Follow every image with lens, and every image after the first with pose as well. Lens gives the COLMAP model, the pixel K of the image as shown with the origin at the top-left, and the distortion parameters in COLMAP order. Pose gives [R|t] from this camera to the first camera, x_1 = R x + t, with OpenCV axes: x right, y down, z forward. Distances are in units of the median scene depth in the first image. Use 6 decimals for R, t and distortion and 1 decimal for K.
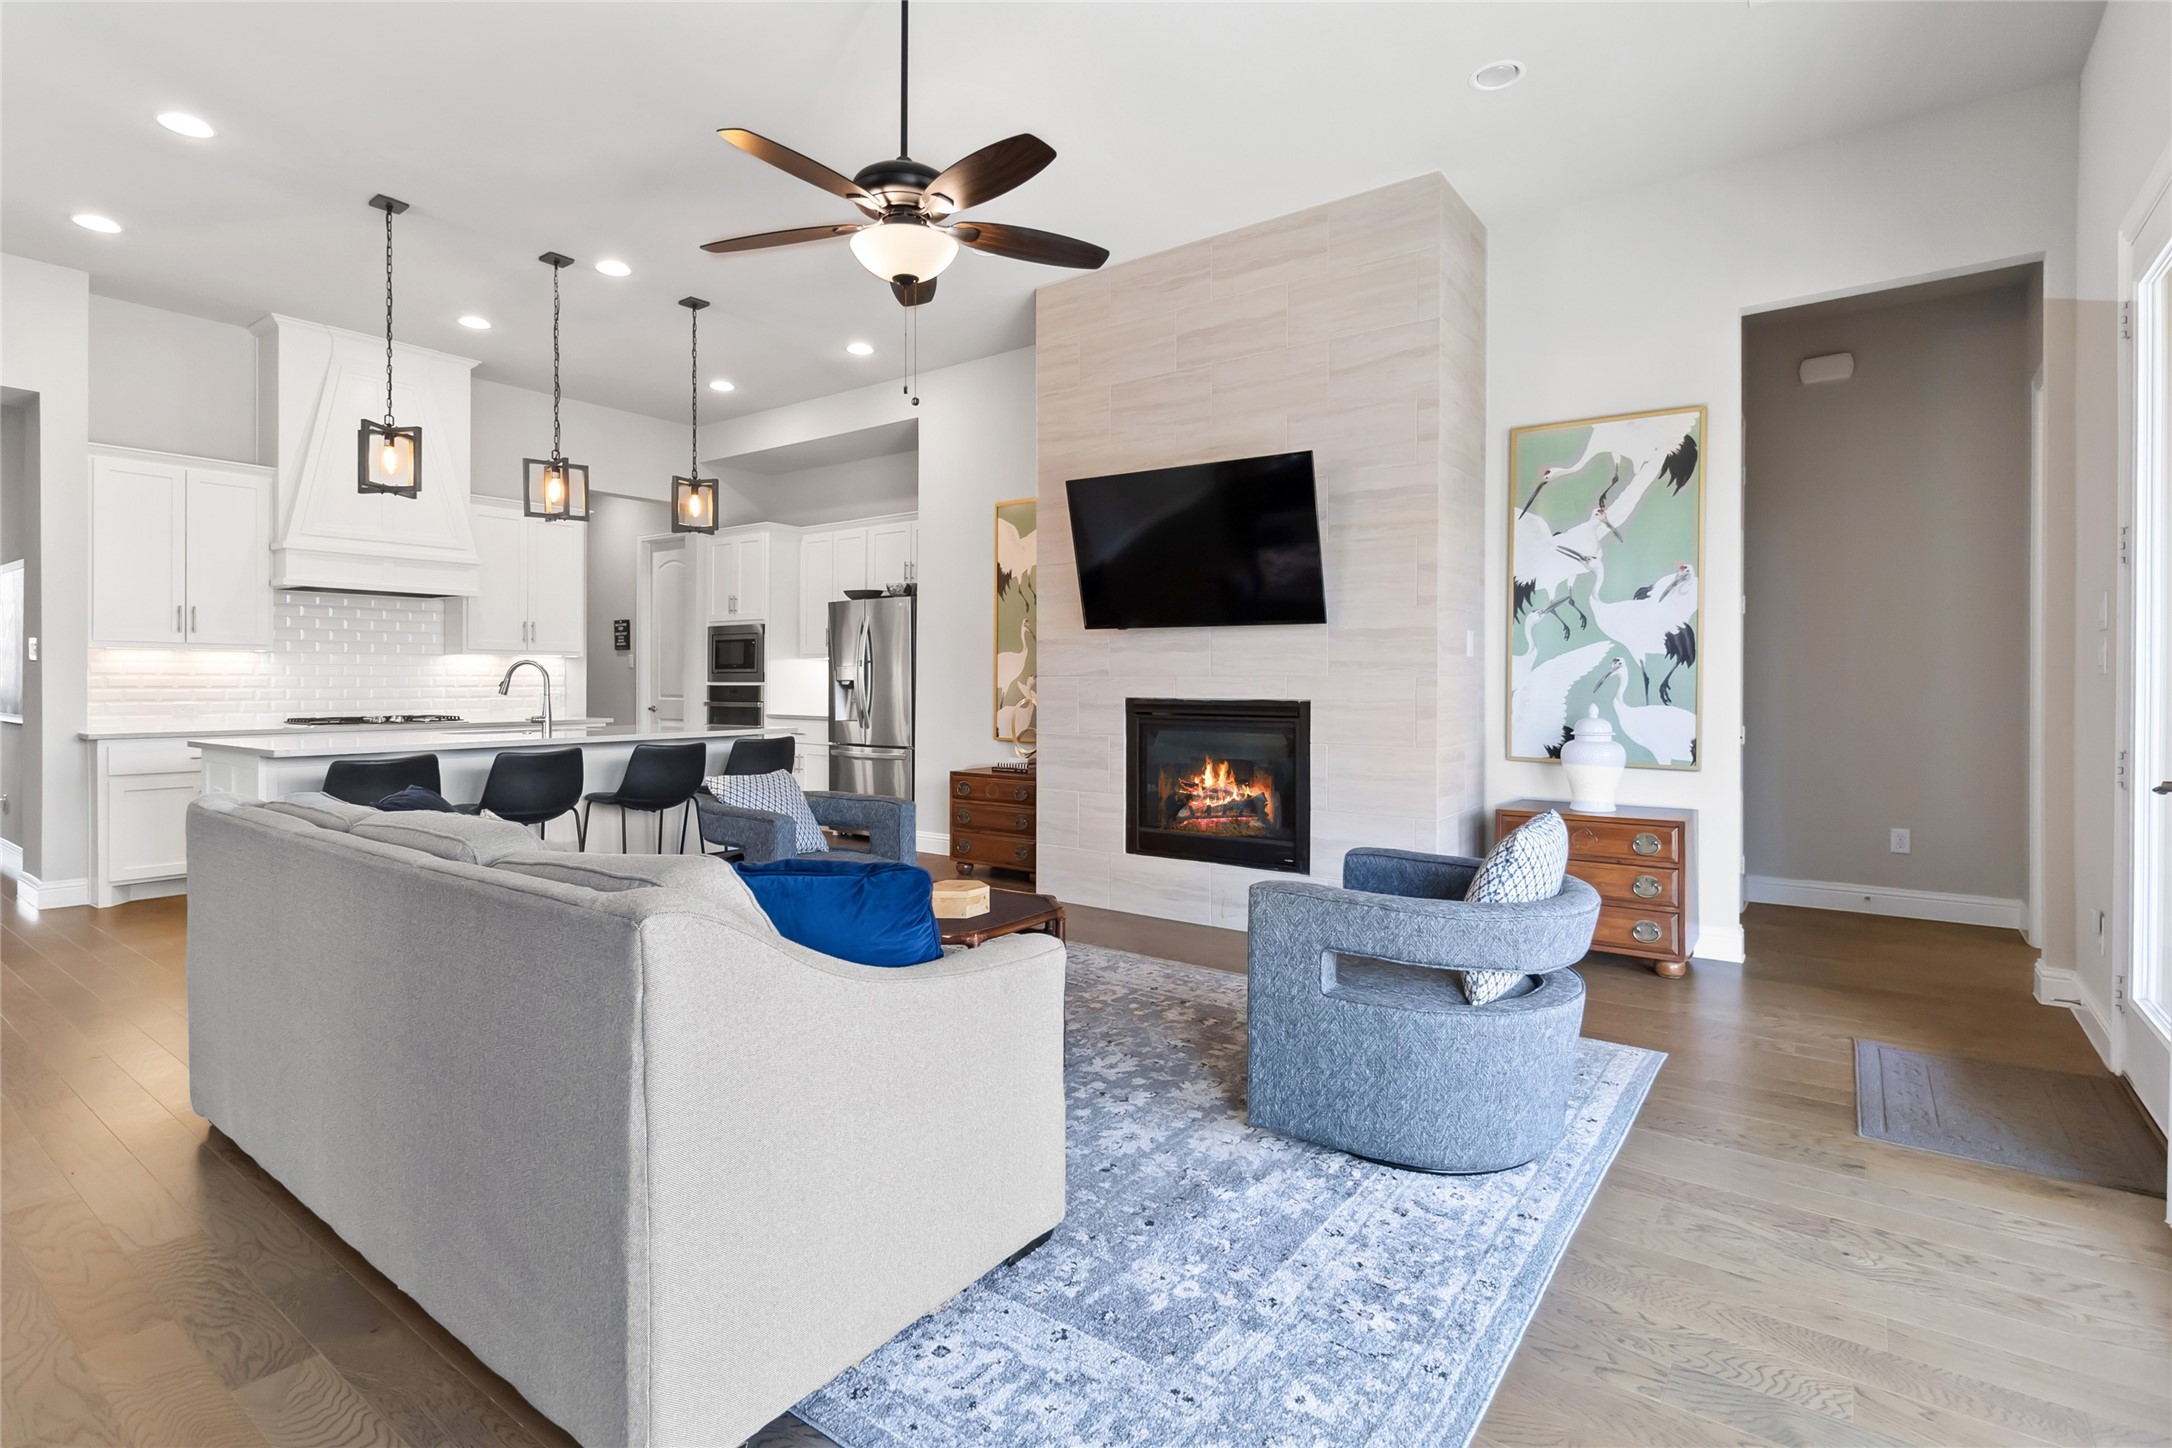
lens RADIAL K [[1023.1, 0, 1105.2], [0, 1023.1, 683.4], [0, 0, 1]] dist [-0.008352, 0.000418]
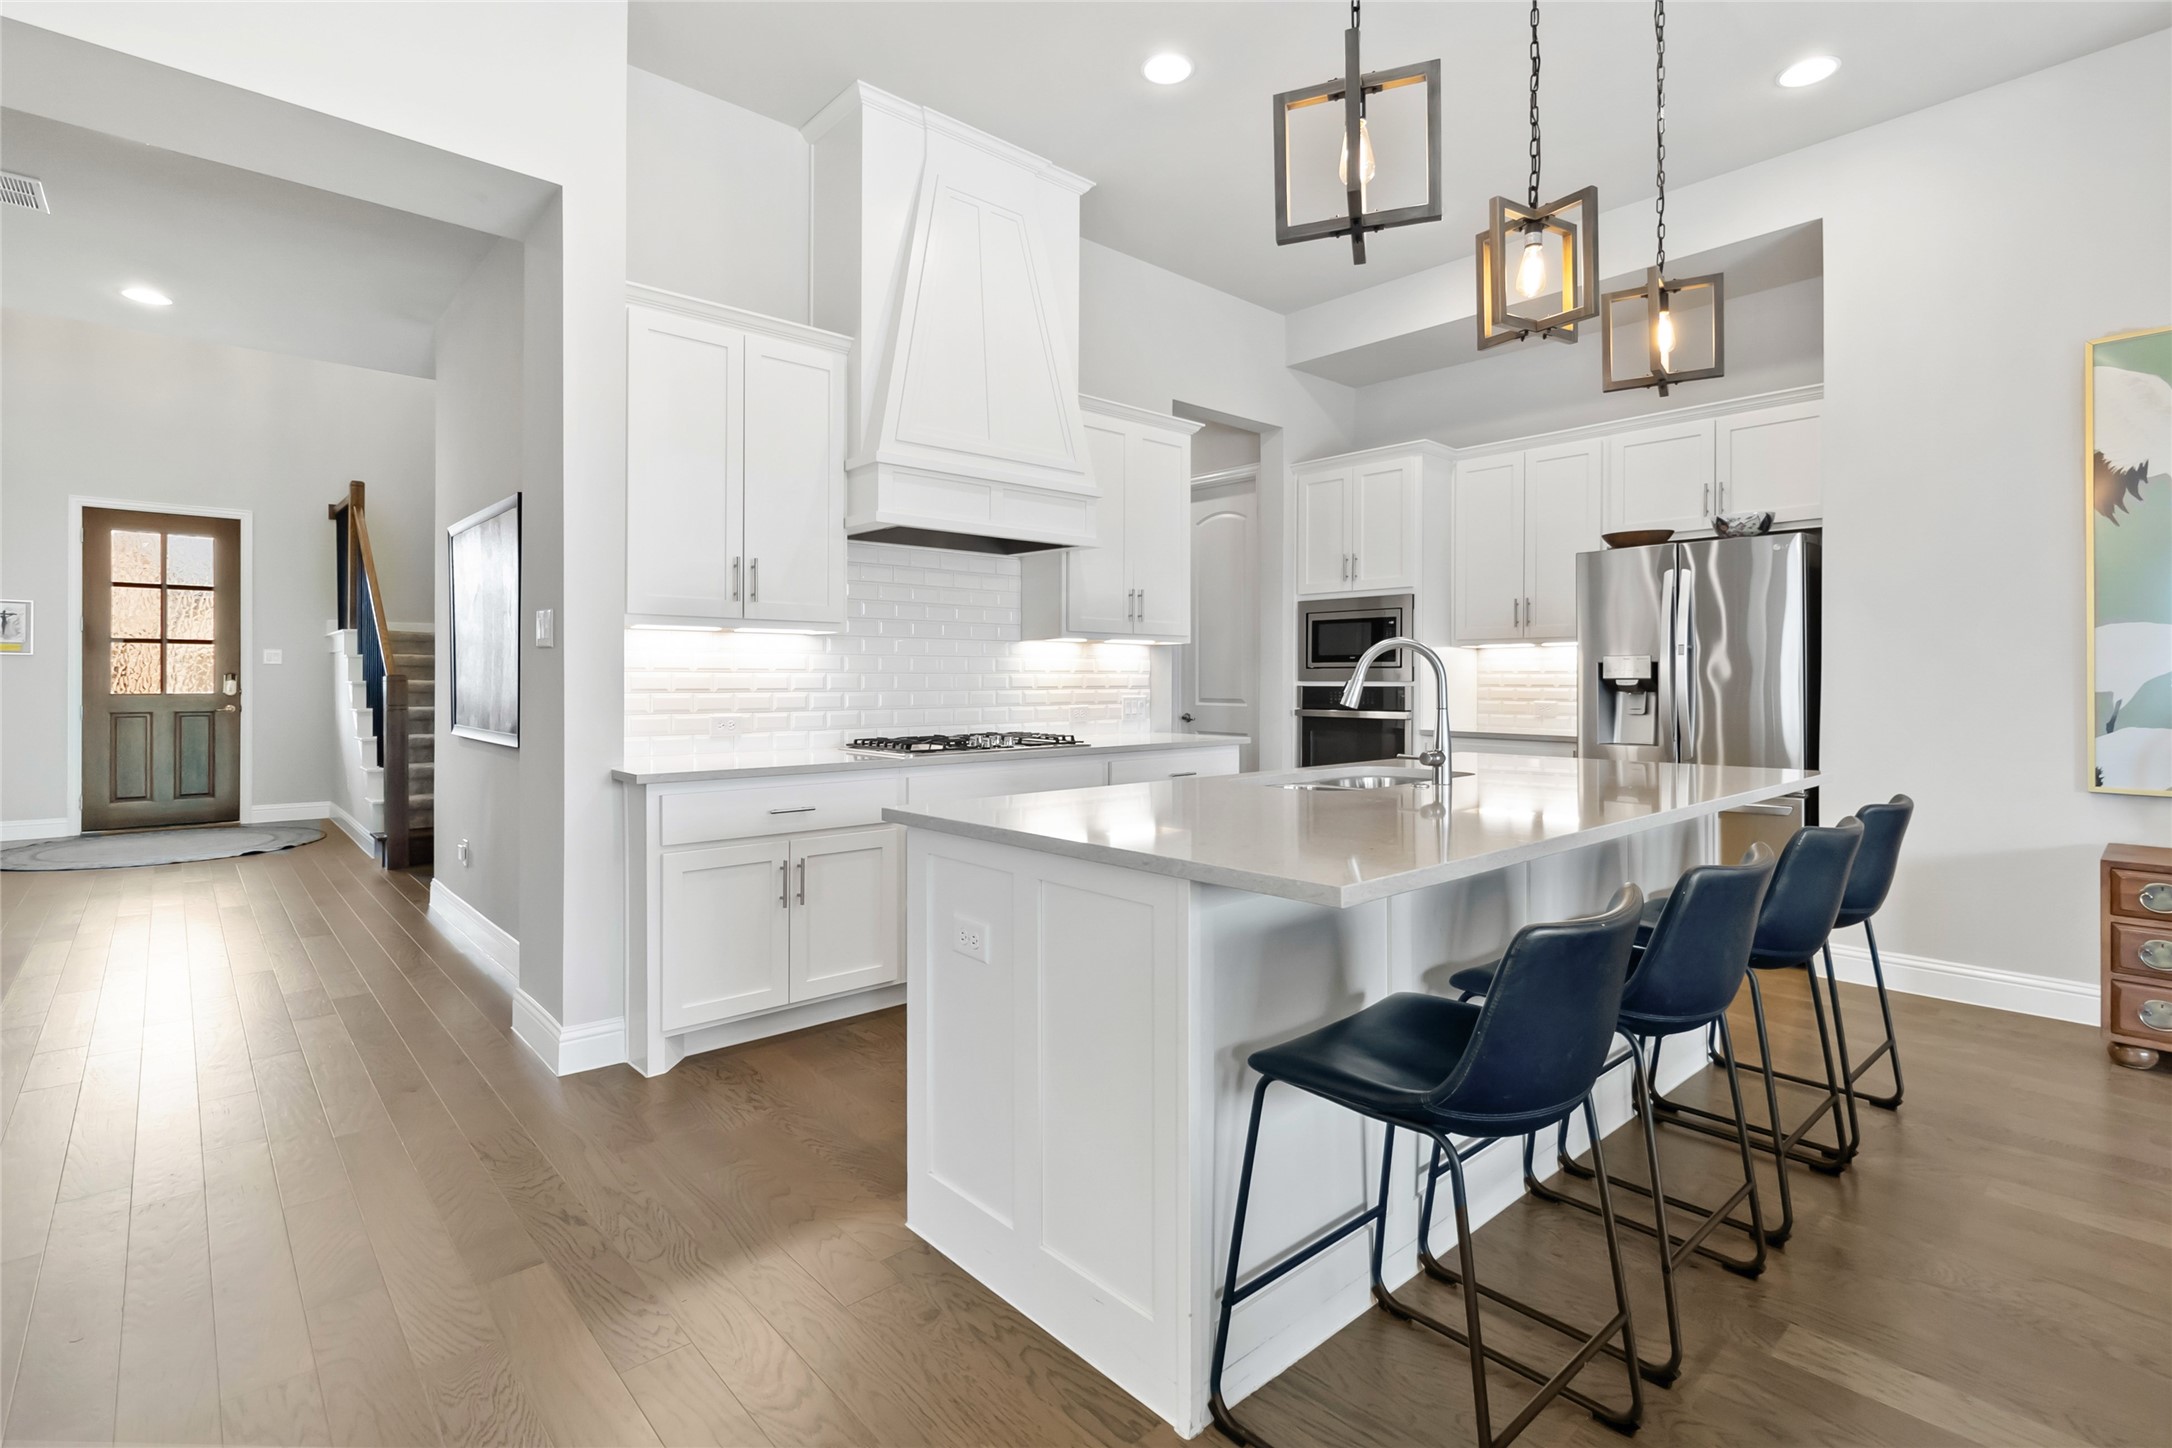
lens RADIAL K [[1023.1, 0, 1105.2], [0, 1023.1, 683.4], [0, 0, 1]] dist [-0.008352, 0.000418]
pose [[0.977563, -0.000489, -0.210642, -0.528229], [0.000712, 0.999999, 0.000983, -0.001182], [0.210641, -0.001111, 0.977563, 0.418887]]
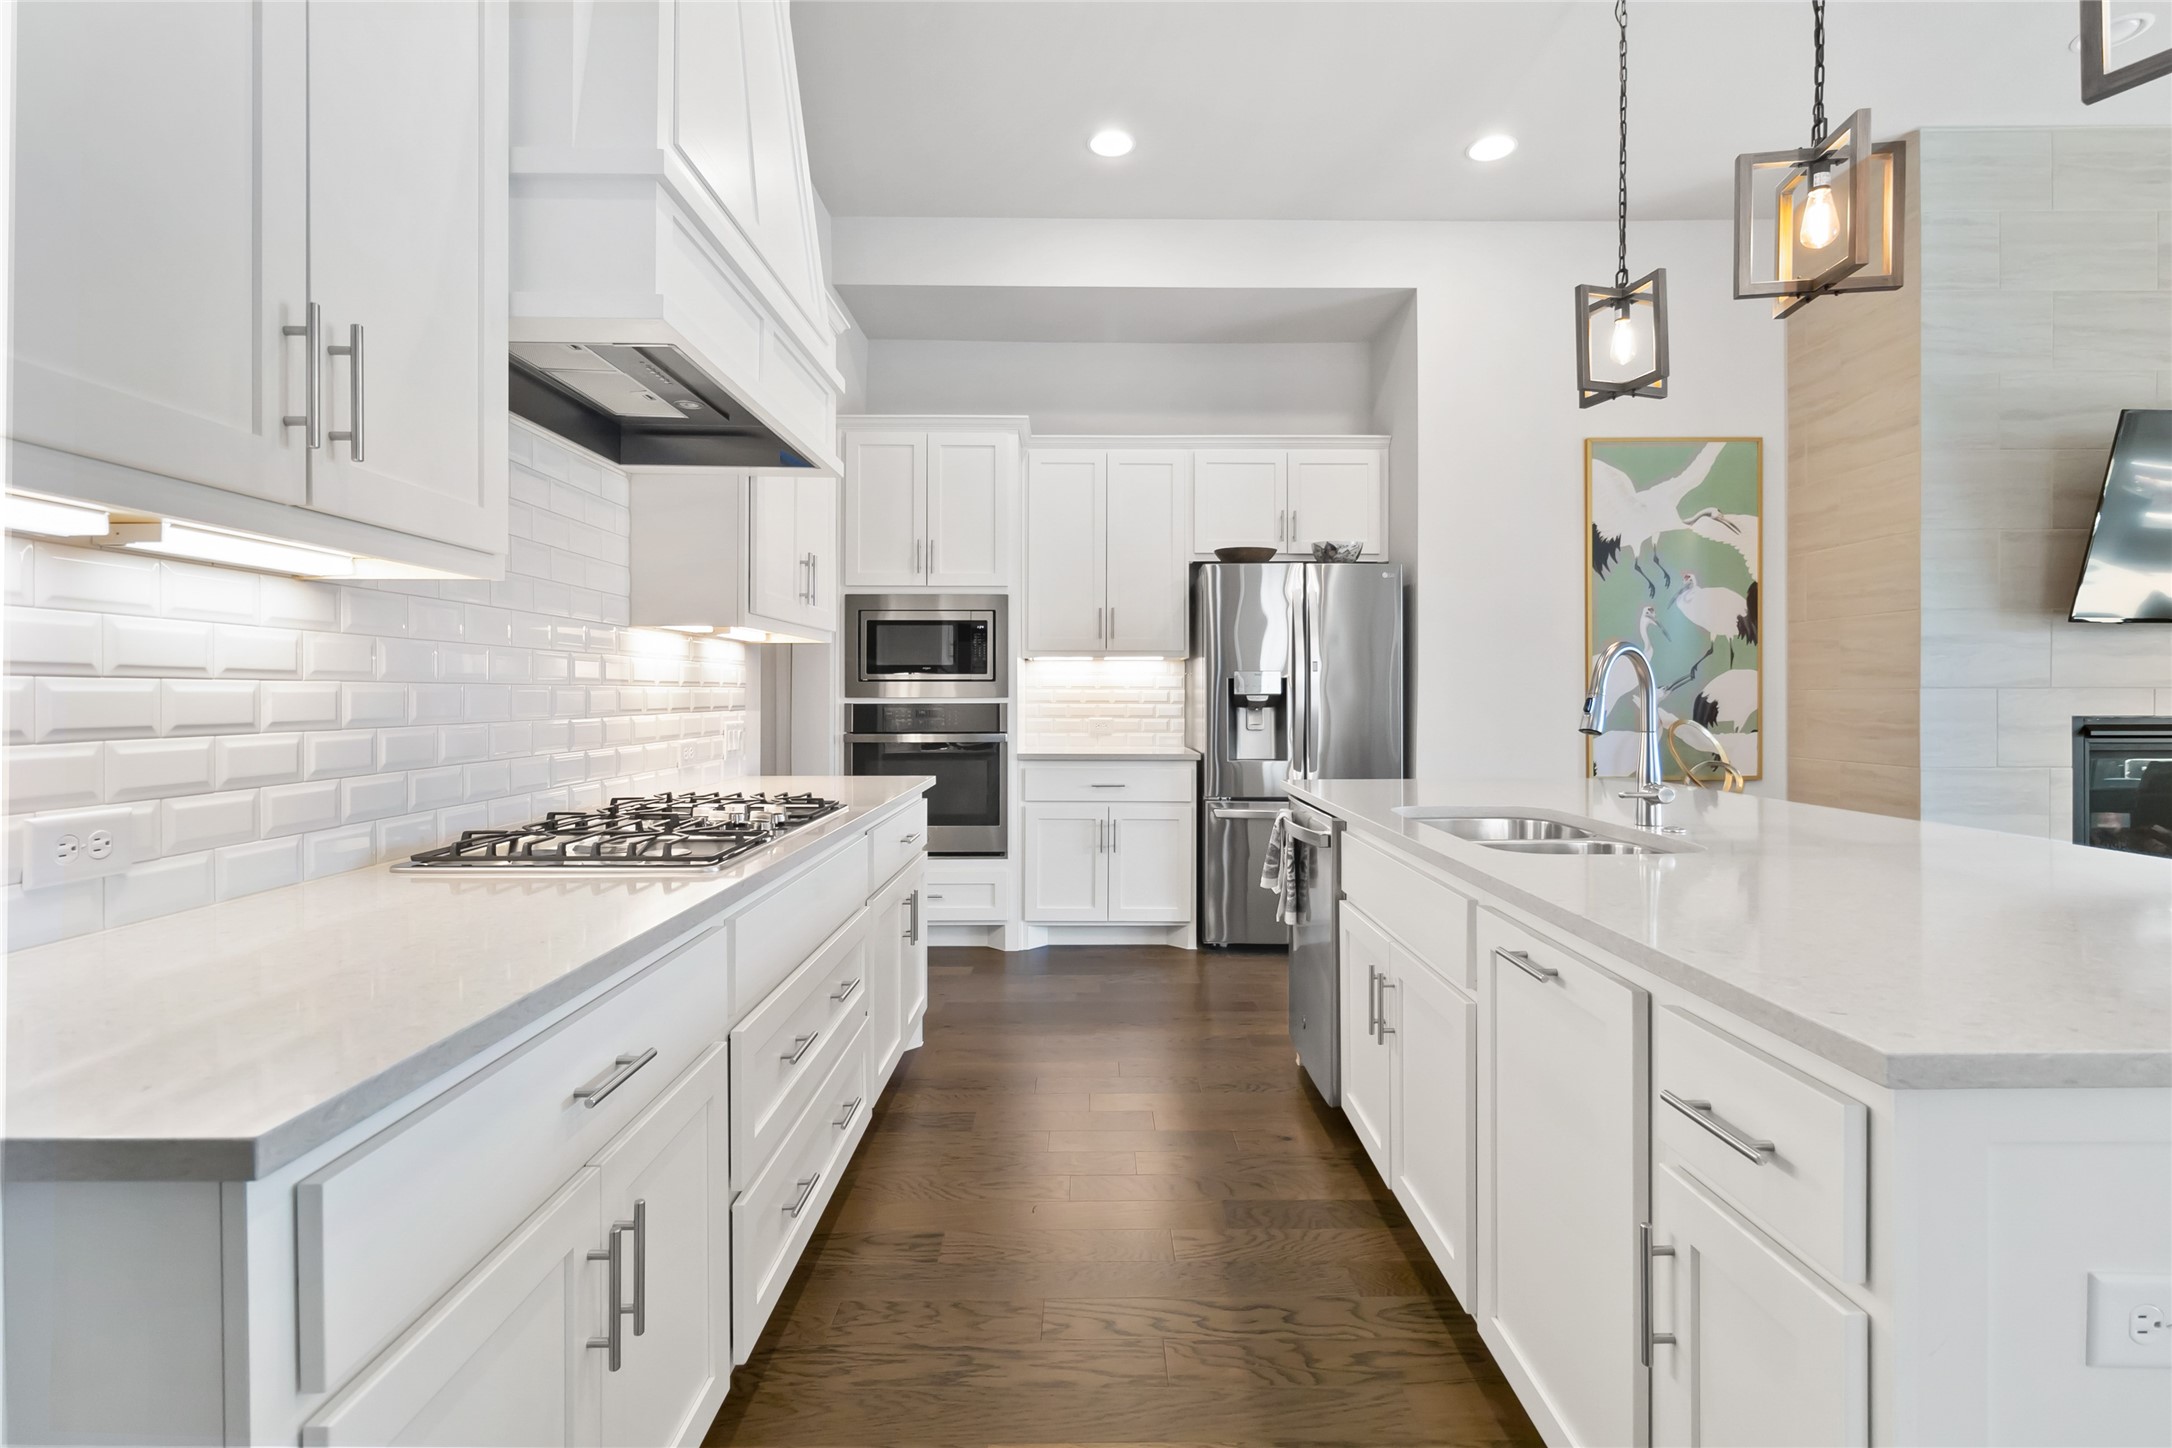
lens RADIAL K [[1007.2, 0, 1115.0], [0, 1007.2, 699.3], [0, 0, 1]] dist [0.014379, 0.000217]
pose [[0.799376, -0.004880, 0.600811, -0.843026], [0.003842, 0.999988, 0.003011, -0.002868], [-0.600819, -0.000098, 0.799385, 0.706450]]
